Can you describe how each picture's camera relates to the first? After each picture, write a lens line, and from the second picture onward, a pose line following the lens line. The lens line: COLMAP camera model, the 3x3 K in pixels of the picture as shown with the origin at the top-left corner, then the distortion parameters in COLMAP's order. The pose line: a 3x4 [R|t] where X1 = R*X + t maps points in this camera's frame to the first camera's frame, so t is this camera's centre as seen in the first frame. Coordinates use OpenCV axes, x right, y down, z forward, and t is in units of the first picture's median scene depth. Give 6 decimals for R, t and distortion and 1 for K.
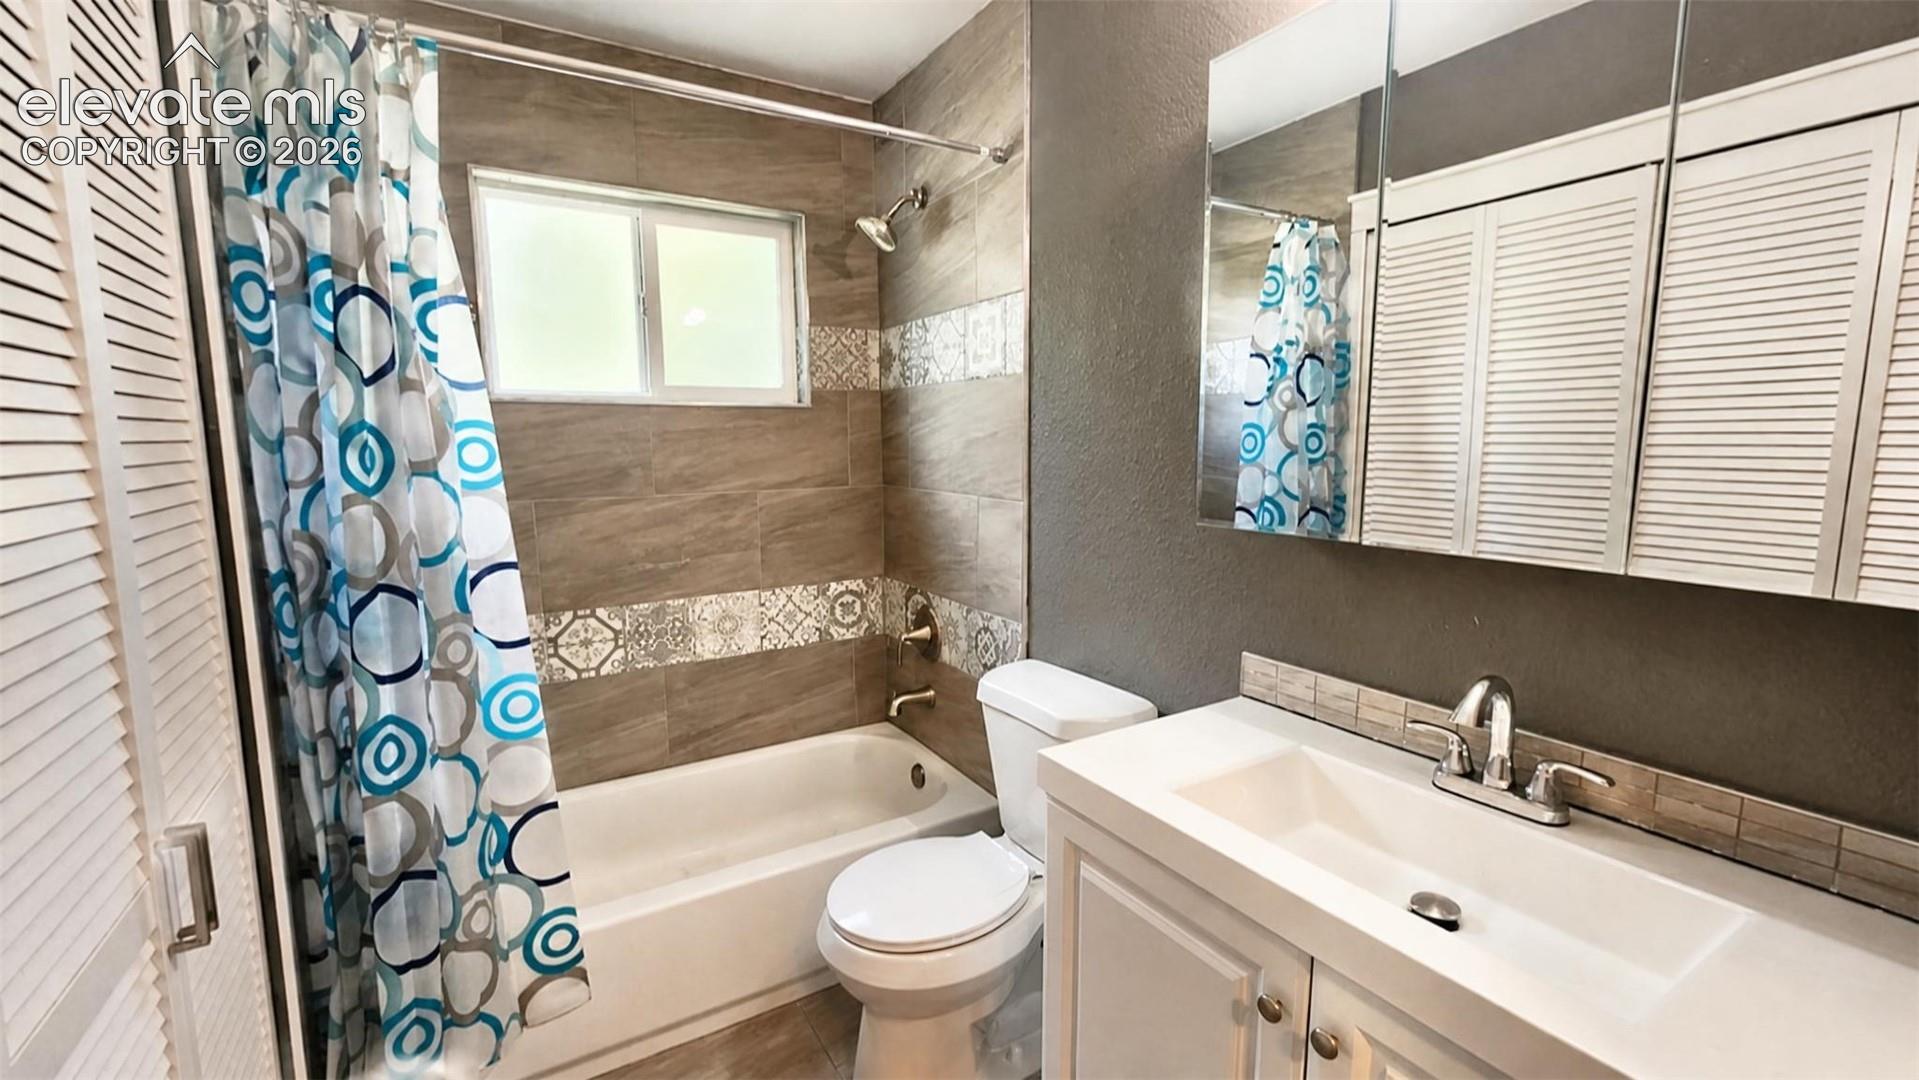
lens RADIAL K [[789.2, 0, 970.1], [0, 789.2, 542.7], [0, 0, 1]] dist [-0.001051, 0.000034]
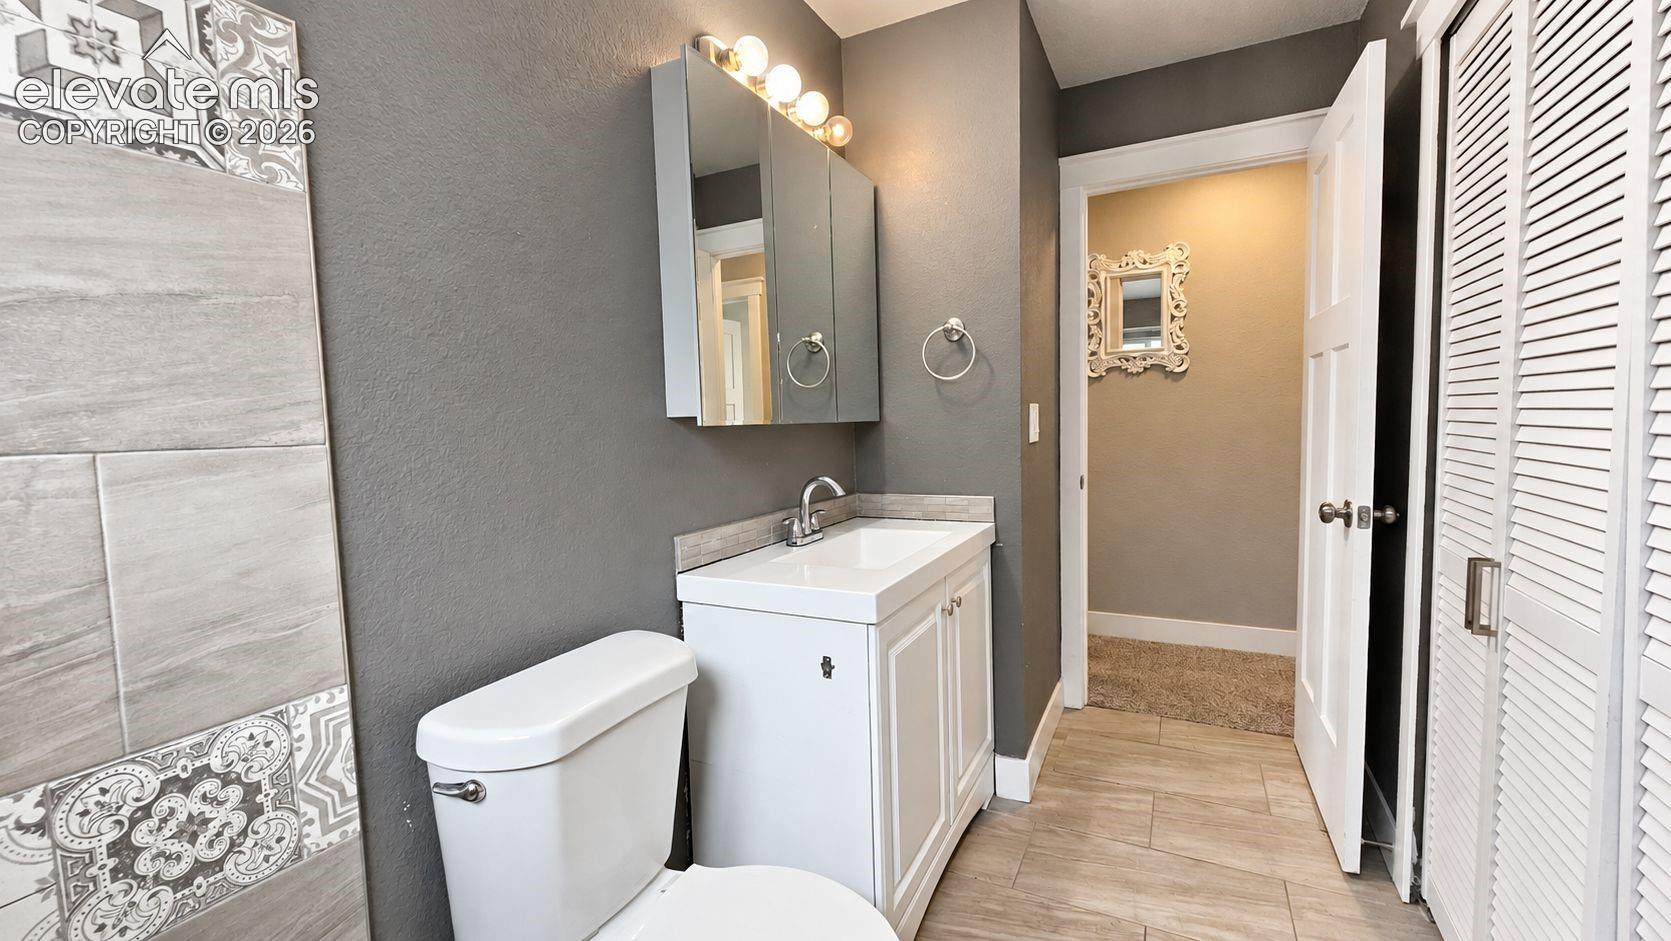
lens RADIAL K [[687.2, 0, 844.7], [0, 687.2, 472.9], [0, 0, 1]] dist [-0.001051, 0.000034]
pose [[-0.525241, -0.052866, 0.849310, -0.443455], [0.136116, 0.979998, 0.145180, -0.049155], [-0.839997, 0.191859, -0.507539, 0.868653]]
